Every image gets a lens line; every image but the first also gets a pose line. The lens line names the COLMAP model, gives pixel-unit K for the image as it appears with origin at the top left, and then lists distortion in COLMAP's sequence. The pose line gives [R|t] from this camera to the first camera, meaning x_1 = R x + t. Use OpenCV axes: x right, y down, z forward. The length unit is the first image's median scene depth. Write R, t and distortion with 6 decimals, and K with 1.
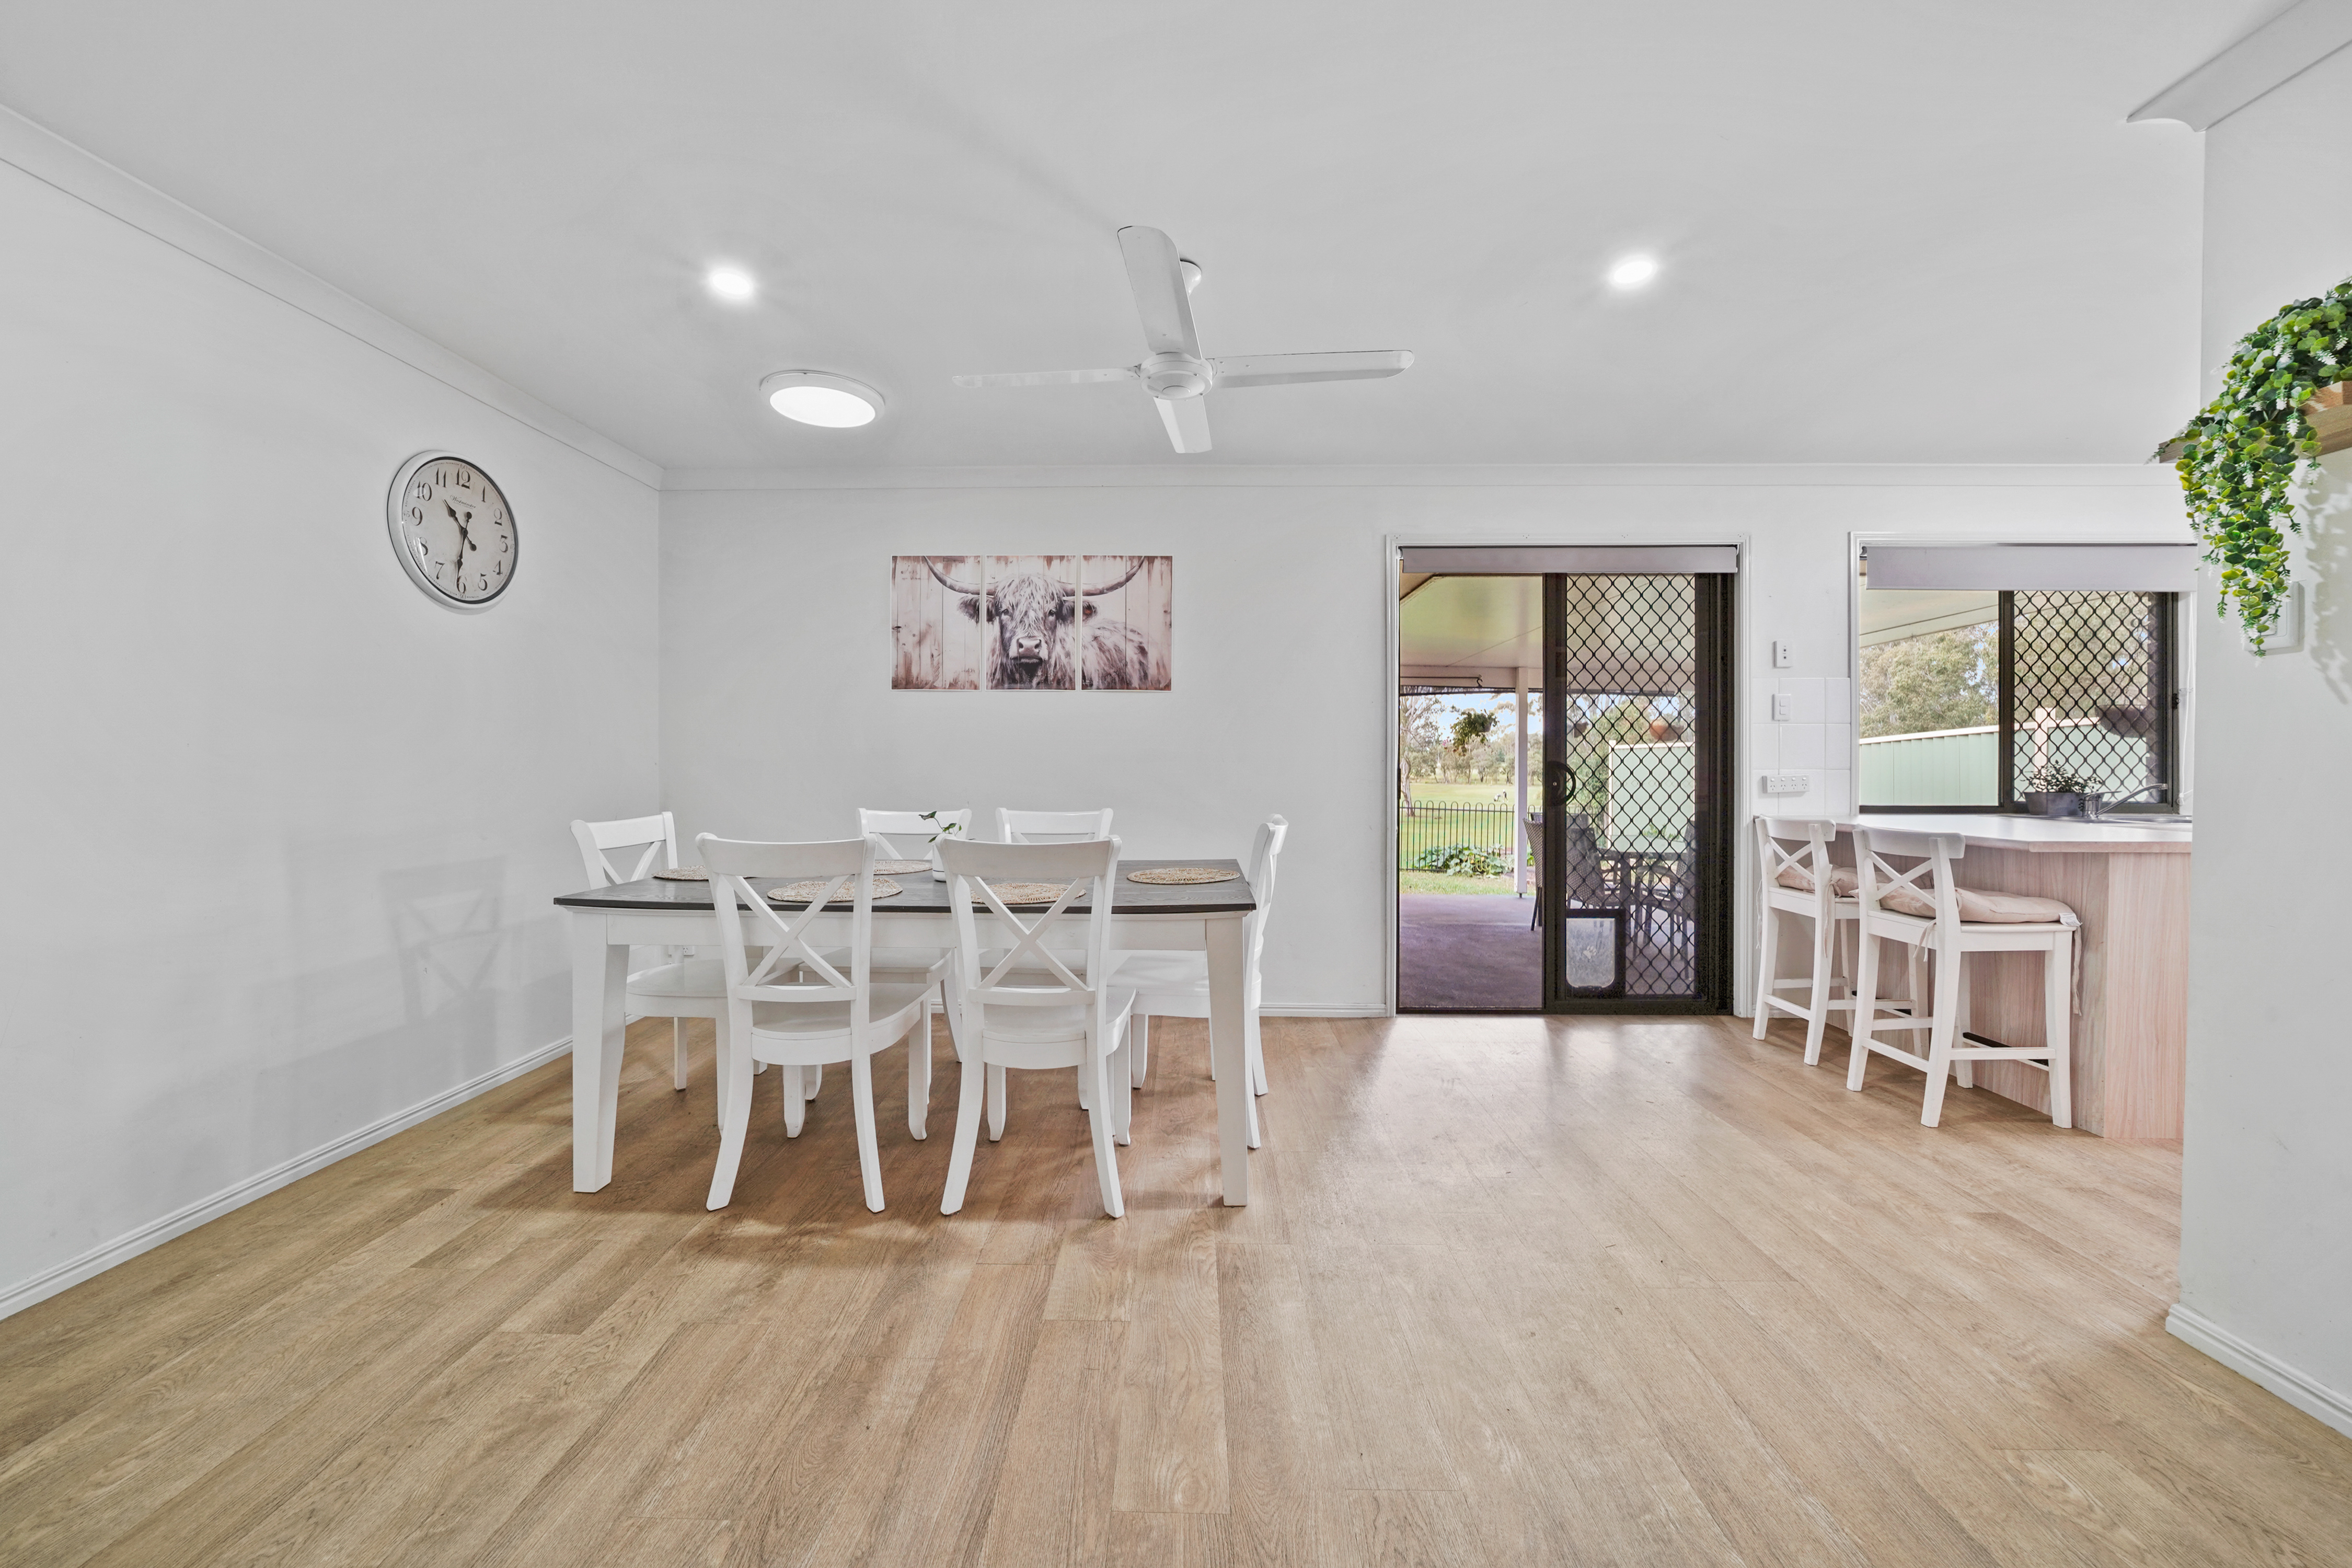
lens RADIAL K [[877.9, 0, 1155.1], [0, 877.9, 768.6], [0, 0, 1]] dist [-0.021966, -0.000091]
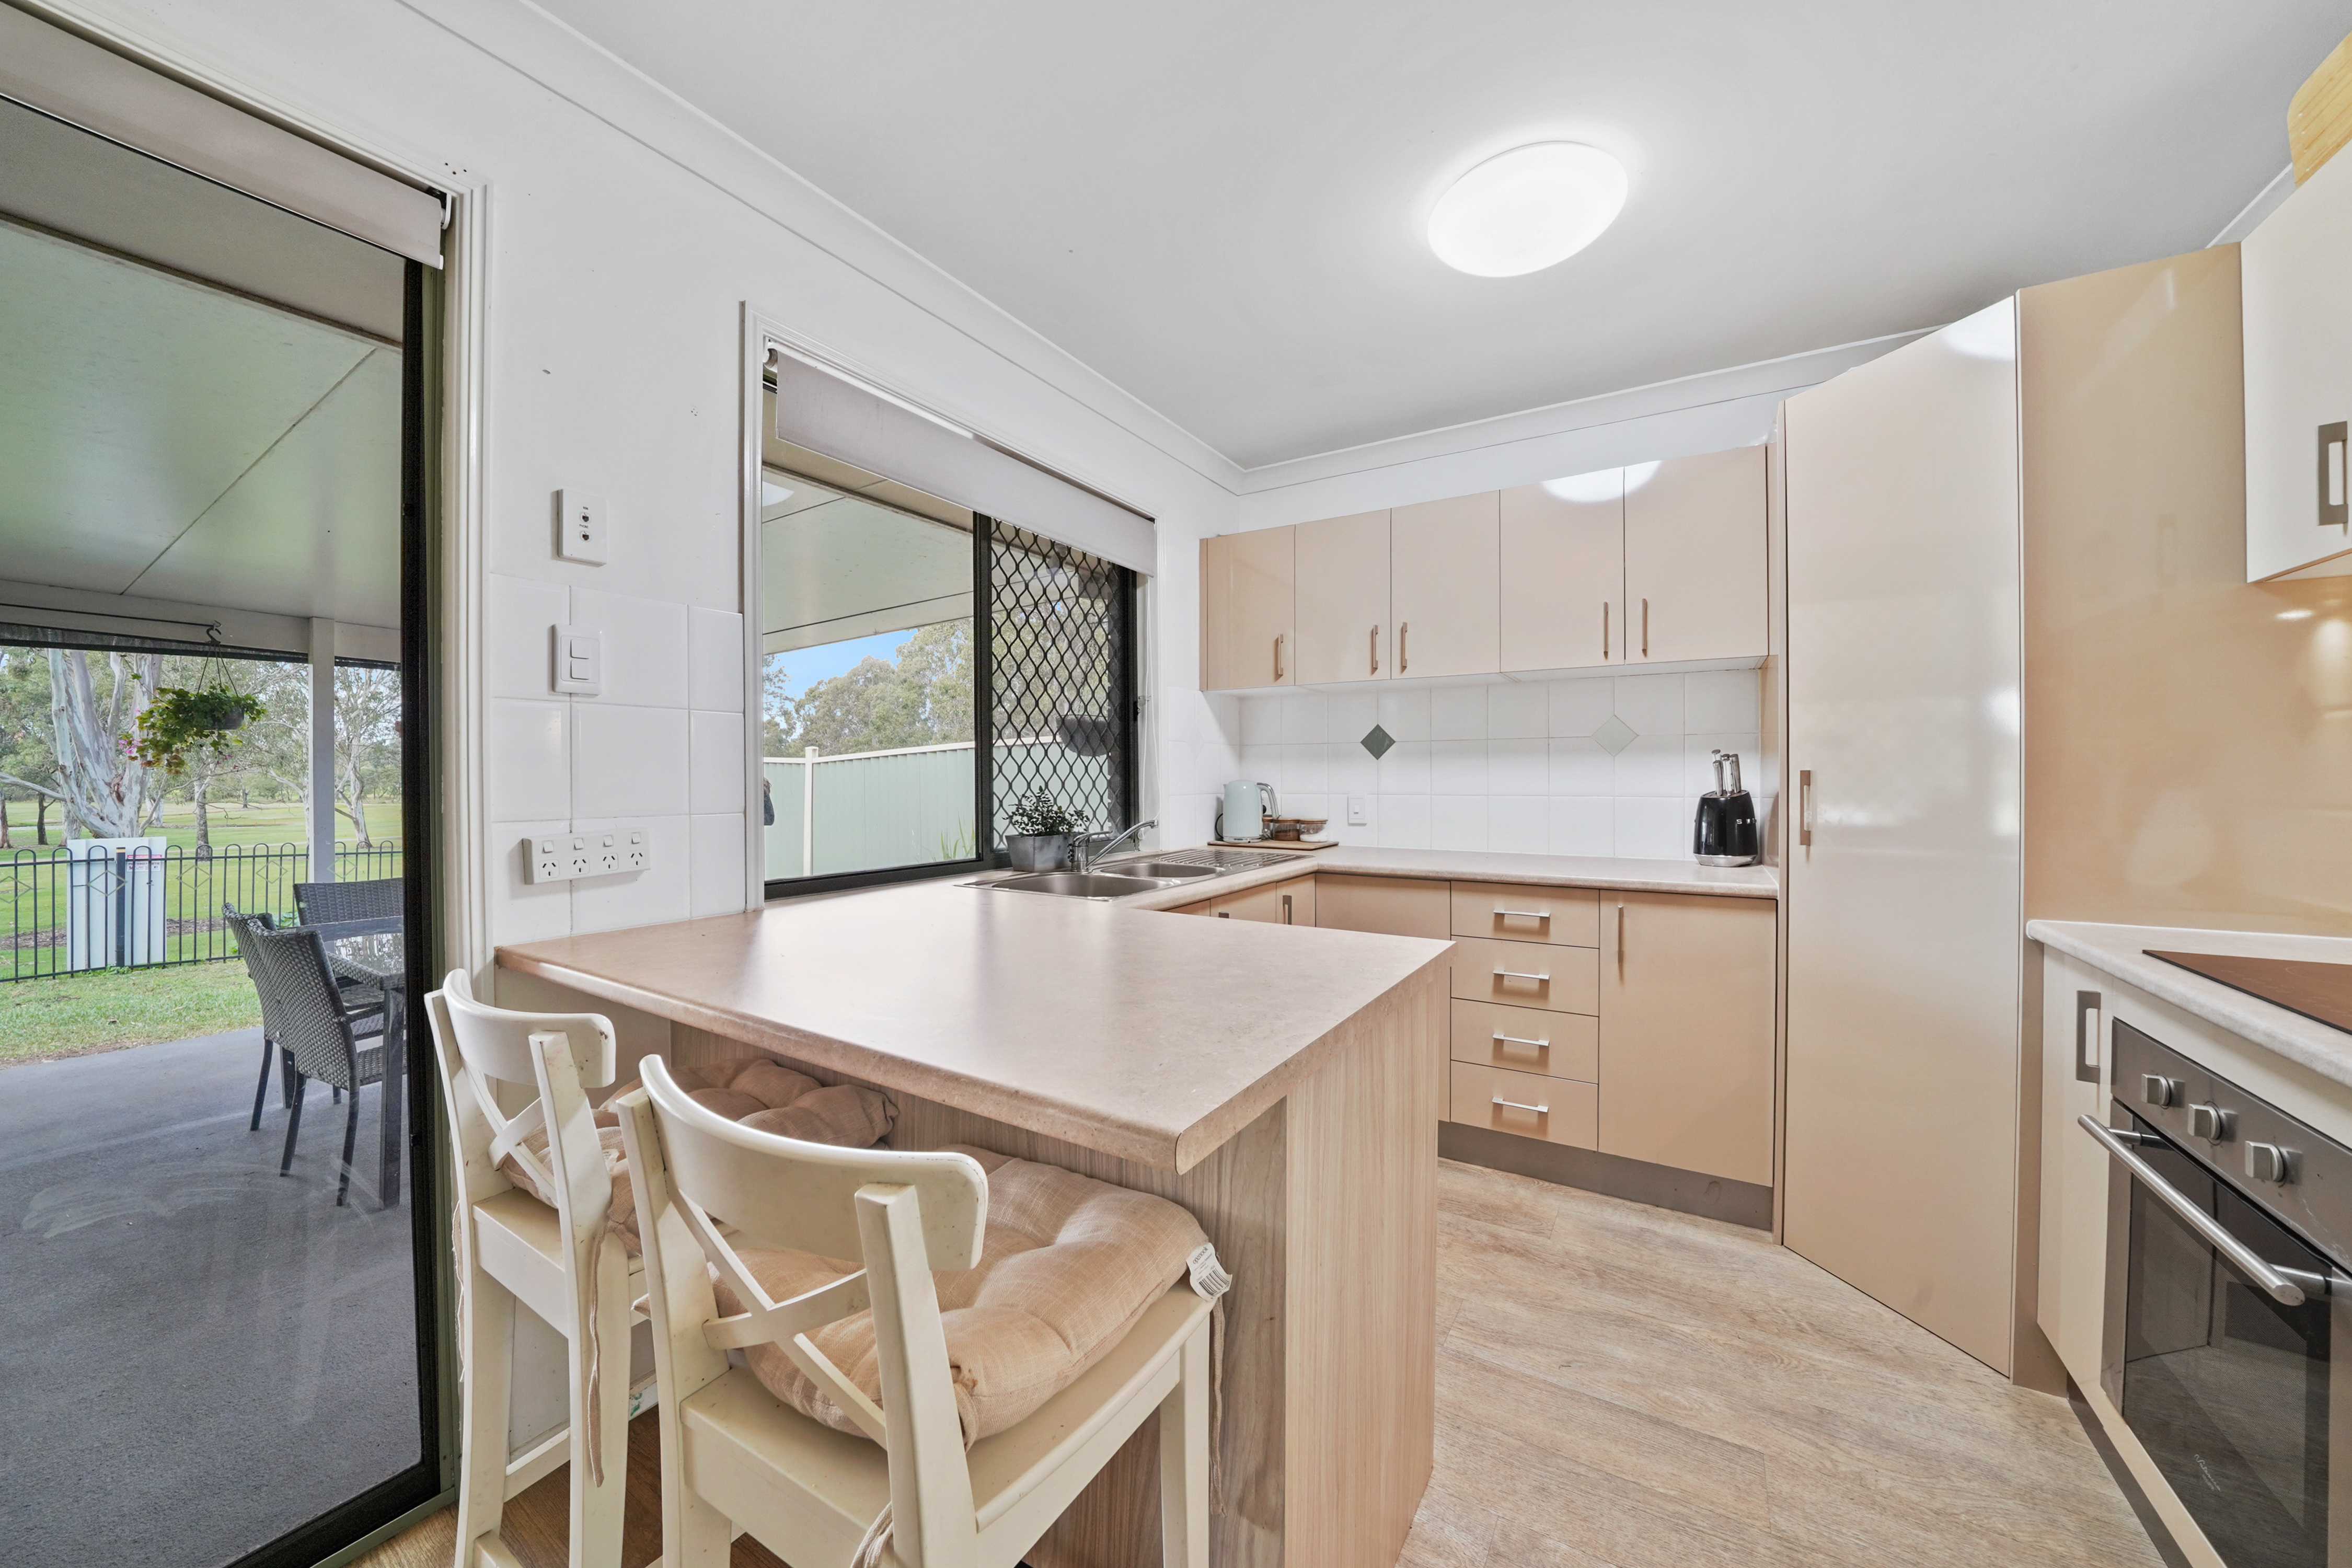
lens RADIAL K [[826.1, 0, 1134.4], [0, 826.1, 787.9], [0, 0, 1]] dist [-0.000903, -0.000201]
pose [[0.531949, -0.013988, 0.846661, 0.525860], [0.009469, 0.999899, 0.010570, -0.014294], [-0.846724, 0.002394, 0.532028, 0.574404]]
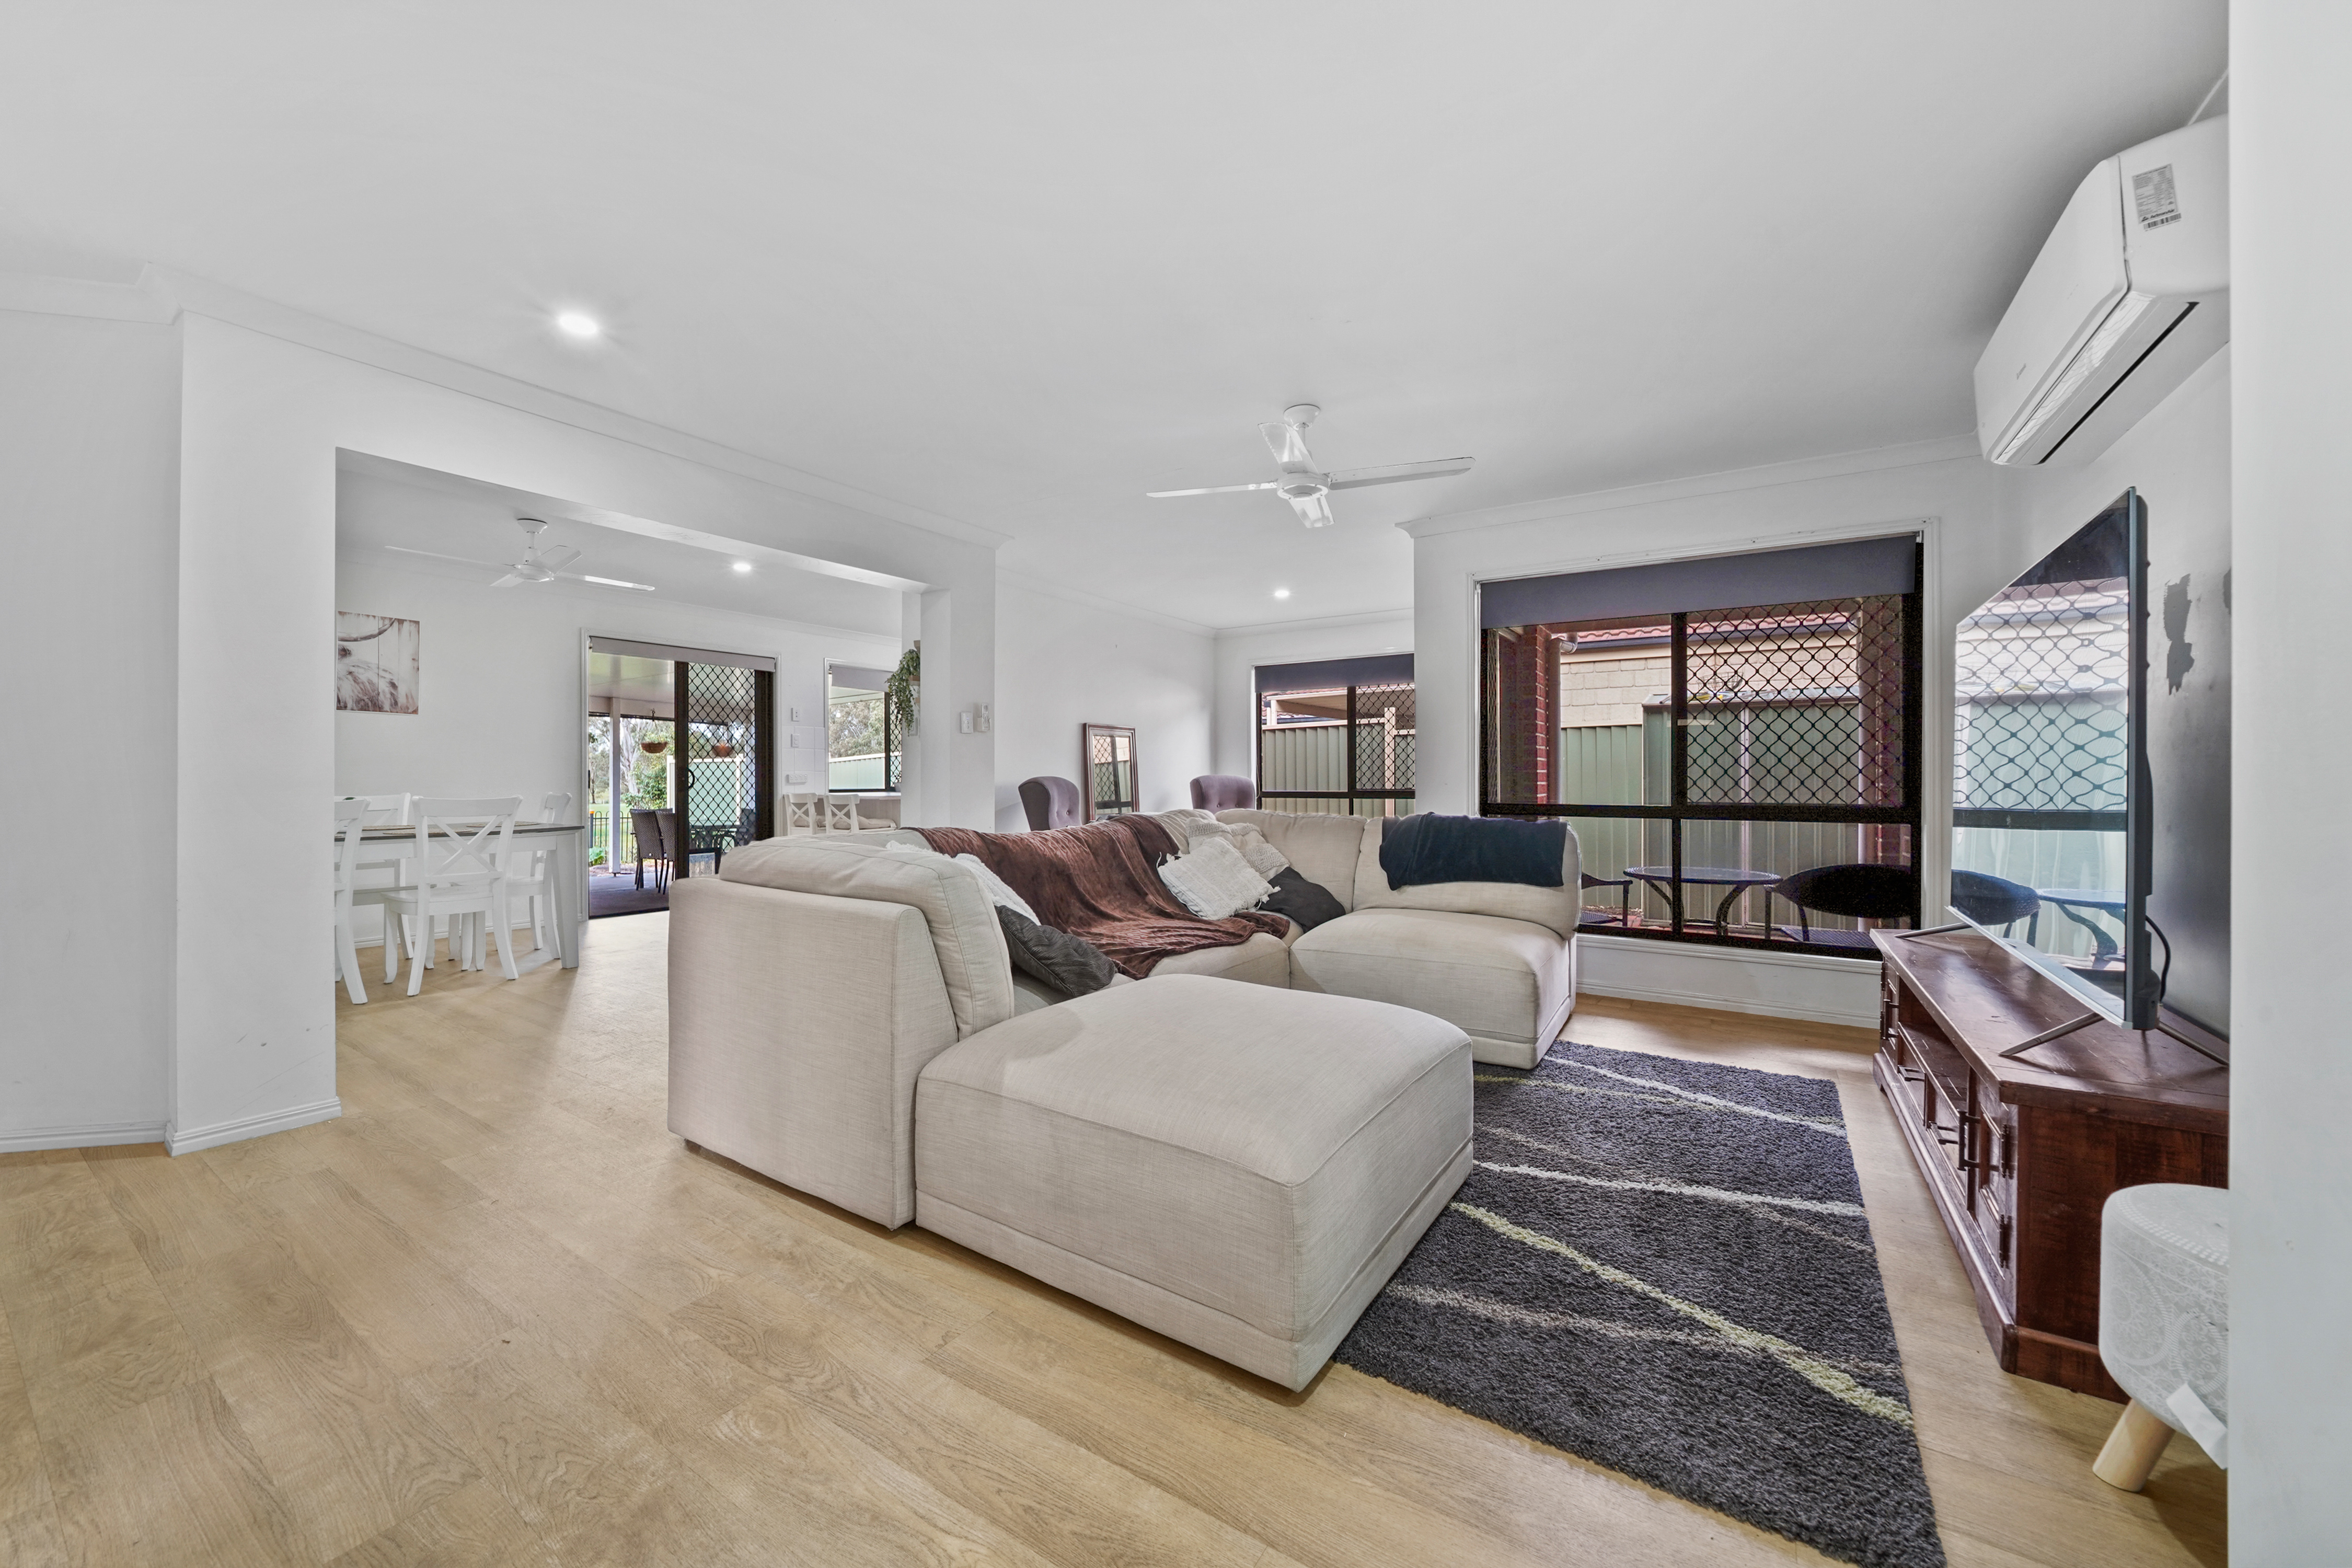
lens RADIAL K [[878.0, 0, 1176.0], [0, 878.0, 784.0], [0, 0, 1]] dist [-0.016219, 0.000091]
pose [[0.509395, -0.006857, 0.860506, -0.573540], [0.006356, 0.999971, 0.004206, 0.026509], [-0.860509, 0.003327, 0.509424, -0.790517]]
